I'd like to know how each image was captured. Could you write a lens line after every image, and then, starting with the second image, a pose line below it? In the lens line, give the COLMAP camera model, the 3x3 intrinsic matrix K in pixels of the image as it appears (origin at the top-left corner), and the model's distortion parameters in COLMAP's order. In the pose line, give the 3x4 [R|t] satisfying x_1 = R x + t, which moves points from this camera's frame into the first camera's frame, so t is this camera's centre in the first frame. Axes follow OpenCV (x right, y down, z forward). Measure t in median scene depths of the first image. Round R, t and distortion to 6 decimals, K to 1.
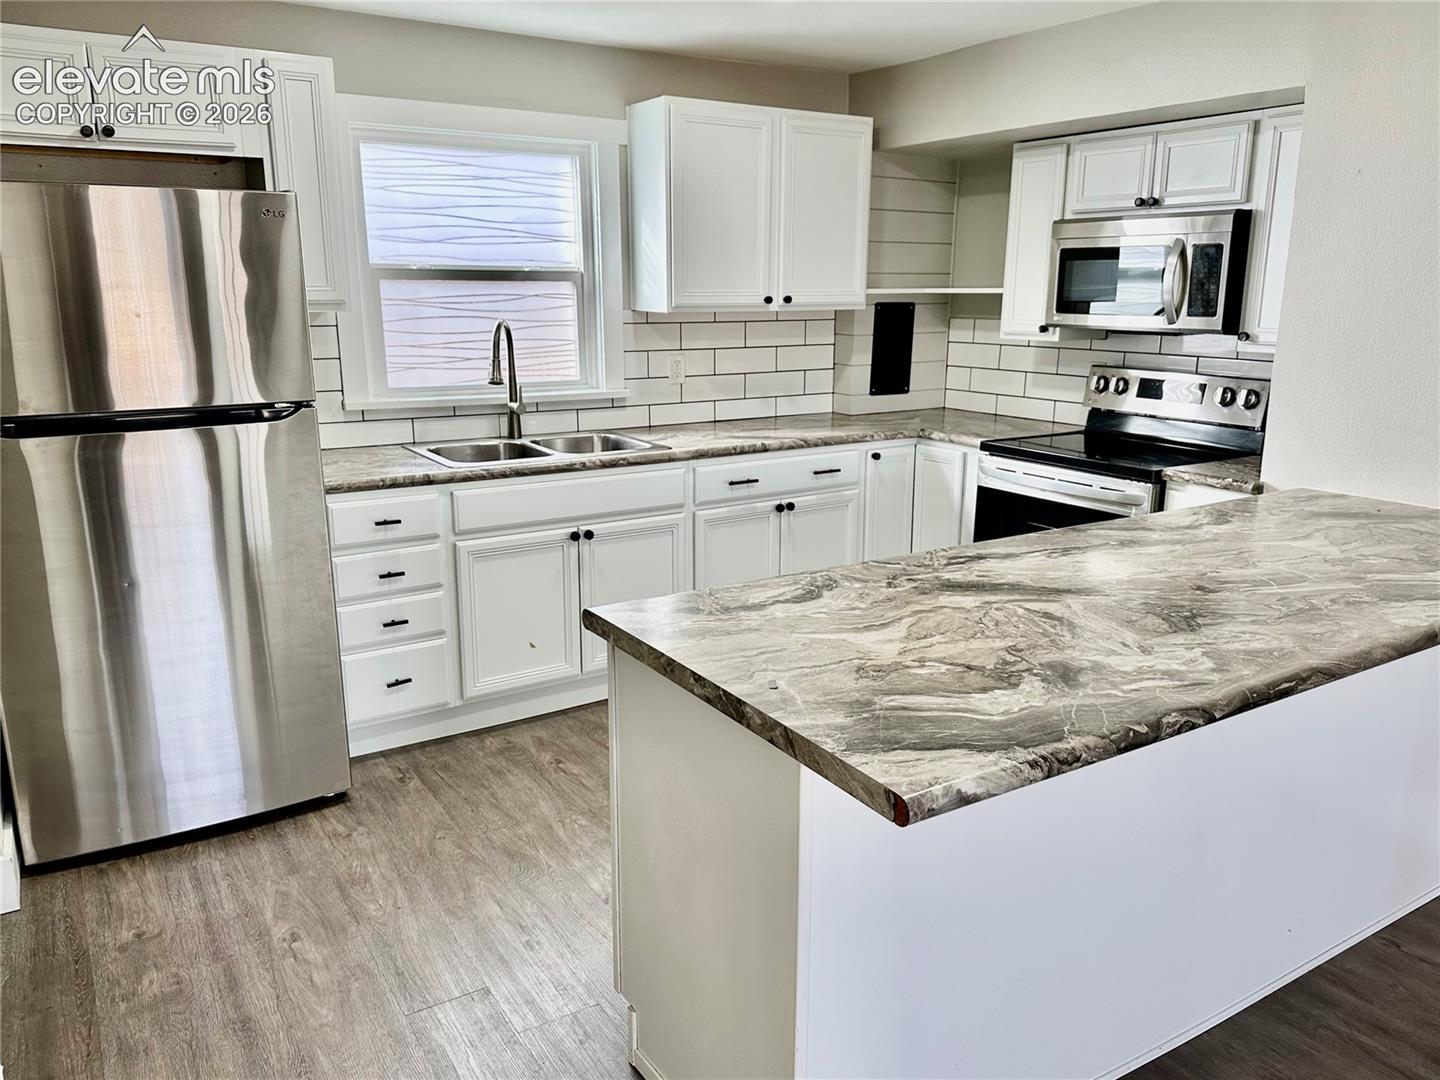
lens RADIAL K [[1064.0, 0, 720.0], [0, 1064.0, 540.0], [0, 0, 1]] dist [0.124375, -0.235673]
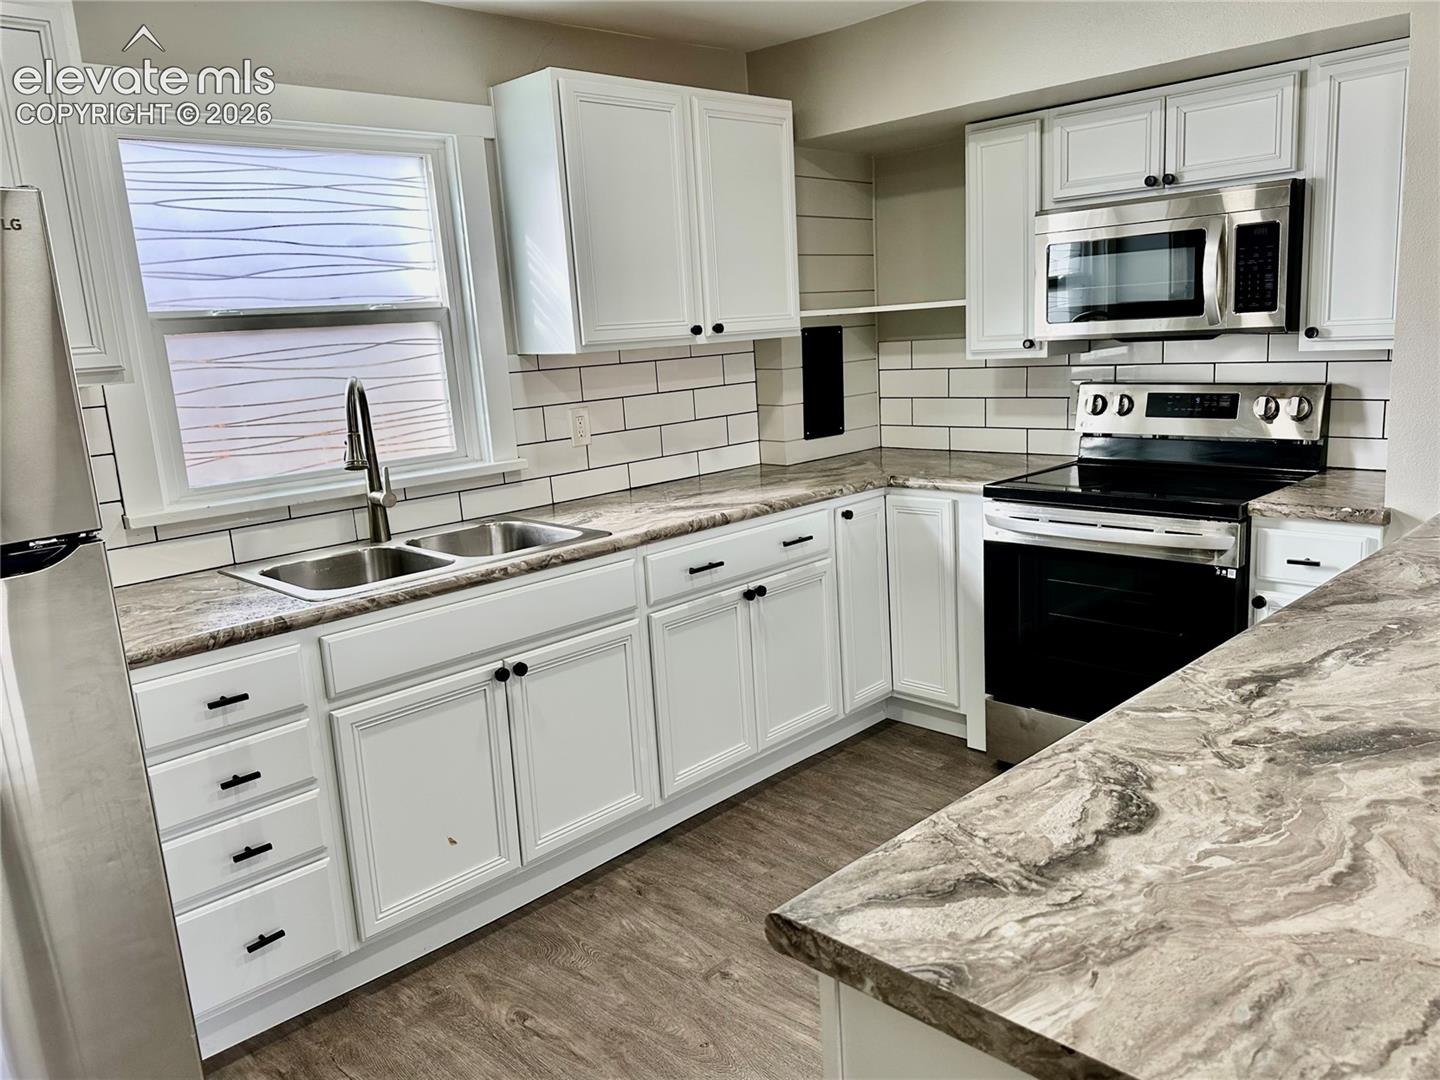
lens RADIAL K [[1084.1, 0, 720.0], [0, 1084.1, 540.0], [0, 0, 1]] dist [0.111692, -0.190429]
pose [[0.975383, -0.101802, 0.195615, -0.115829], [0.110193, 0.993380, -0.032476, -0.047445], [-0.191014, 0.053231, 0.980143, 0.241715]]
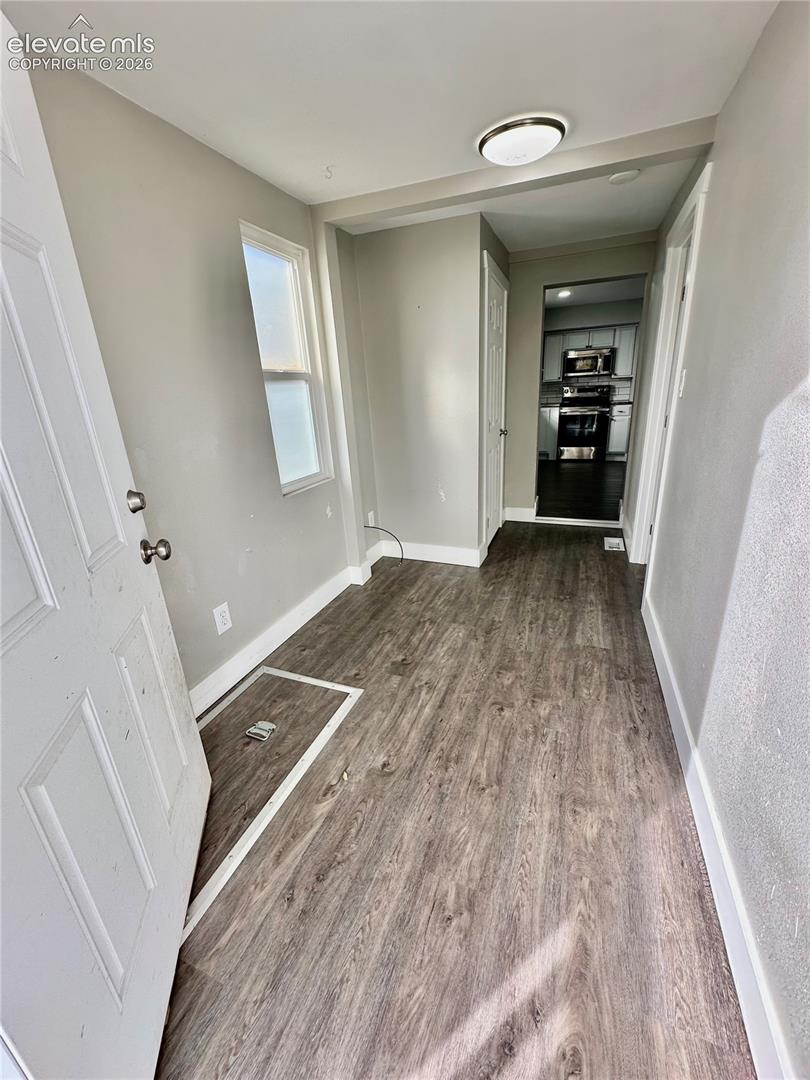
lens RADIAL K [[433.0, 0, 405.0], [0, 433.0, 540.0], [0, 0, 1]] dist [0.010614, -0.000070]
pose [[0.807320, -0.236308, 0.540733, -1.335055], [0.186379, 0.971524, 0.146304, 0.065253], [-0.559908, -0.017333, 0.828373, -0.096321]]
